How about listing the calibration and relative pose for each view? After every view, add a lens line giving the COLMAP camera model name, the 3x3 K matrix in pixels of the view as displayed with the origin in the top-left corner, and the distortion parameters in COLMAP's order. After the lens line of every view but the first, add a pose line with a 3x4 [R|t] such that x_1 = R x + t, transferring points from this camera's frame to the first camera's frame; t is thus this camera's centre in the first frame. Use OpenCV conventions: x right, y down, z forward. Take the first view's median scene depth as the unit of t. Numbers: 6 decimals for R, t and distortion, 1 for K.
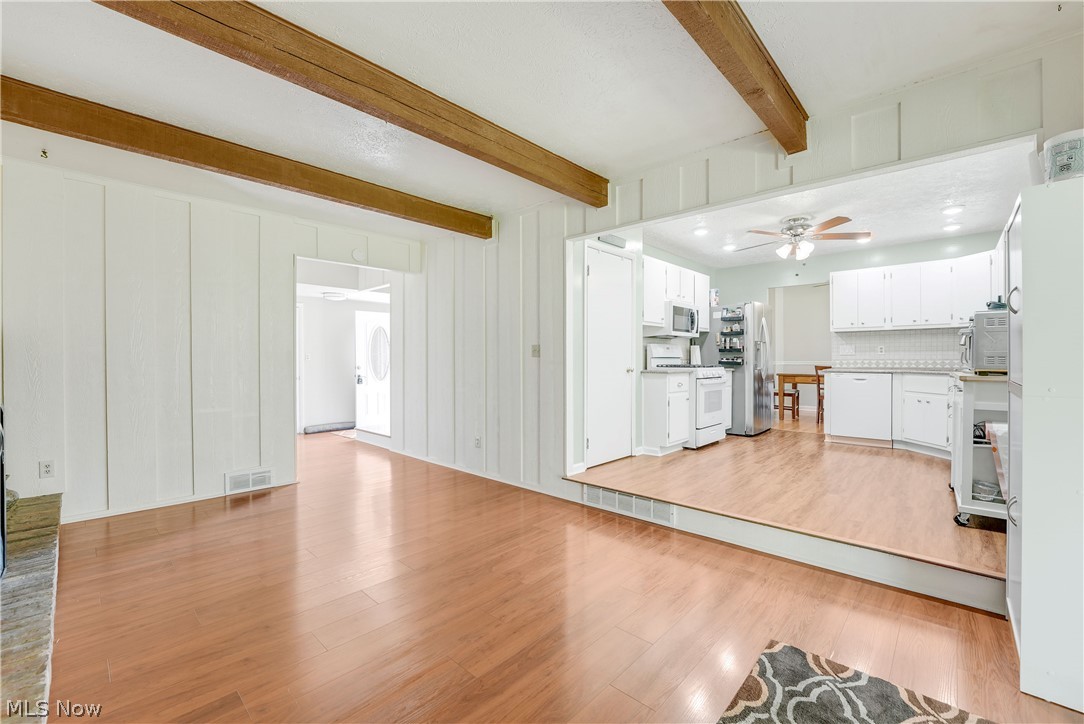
lens RADIAL K [[450.1, 0, 543.0], [0, 450.1, 358.9], [0, 0, 1]] dist [-0.020330, 0.000103]
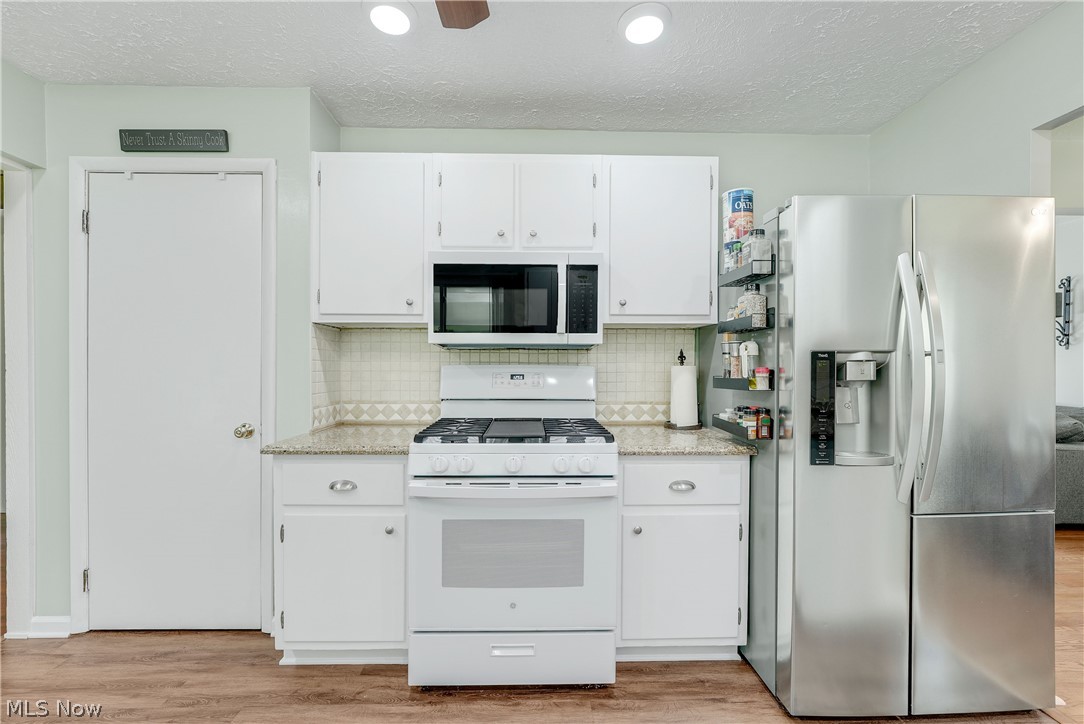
lens RADIAL K [[447.4, 0, 540.4], [0, 447.4, 365.7], [0, 0, 1]] dist [-0.010173, 0.000316]
pose [[0.694672, 0.003579, -0.719318, 0.559714], [-0.003042, 0.999993, 0.002038, -0.032310], [0.719320, 0.000772, 0.694678, 0.731757]]
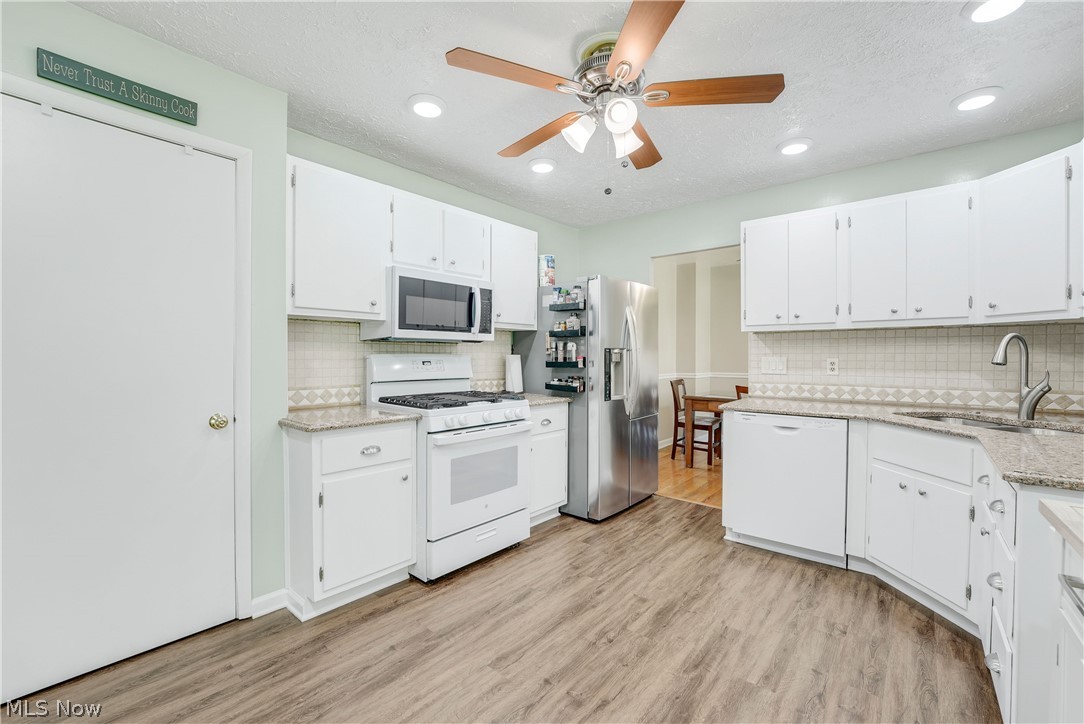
lens RADIAL K [[450.1, 0, 543.0], [0, 450.1, 358.9], [0, 0, 1]] dist [-0.020330, 0.000103]
pose [[0.999452, 0.004096, 0.032852, 0.386817], [-0.004296, 0.999973, 0.006008, -0.030395], [-0.032826, -0.006146, 0.999442, 0.465333]]
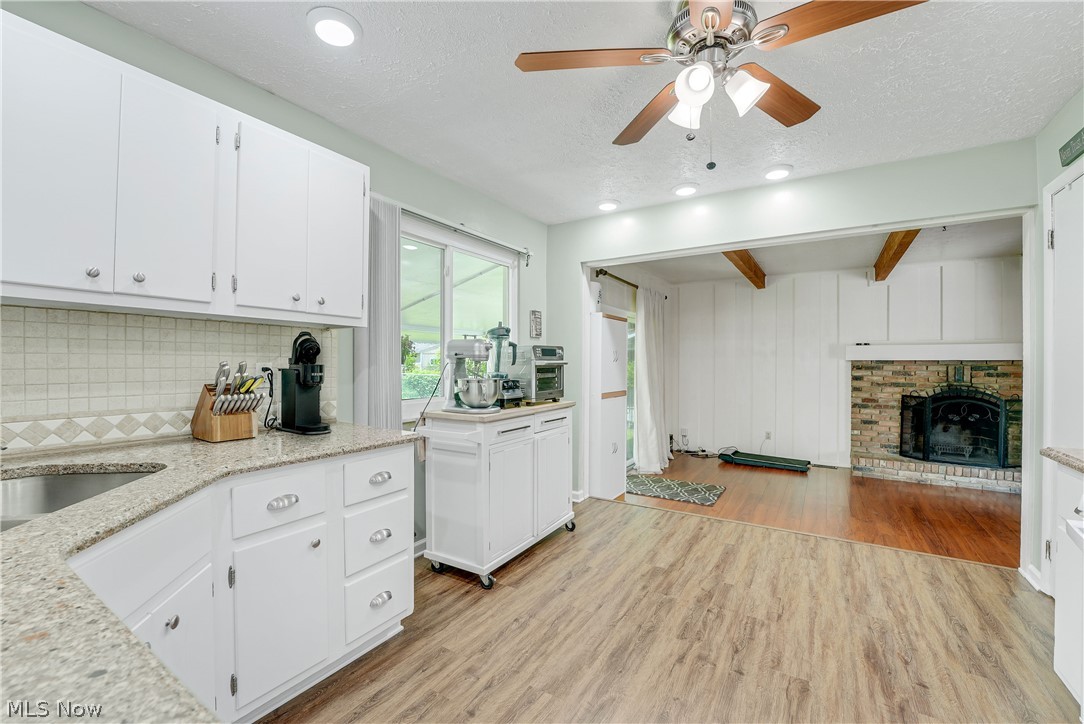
lens RADIAL K [[450.1, 0, 543.0], [0, 450.1, 358.9], [0, 0, 1]] dist [-0.020330, 0.000103]
pose [[-0.983809, -0.003192, -0.179192, 0.584595], [-0.002225, 0.999982, -0.005598, -0.032267], [0.179206, -0.005109, -0.983798, 1.020052]]
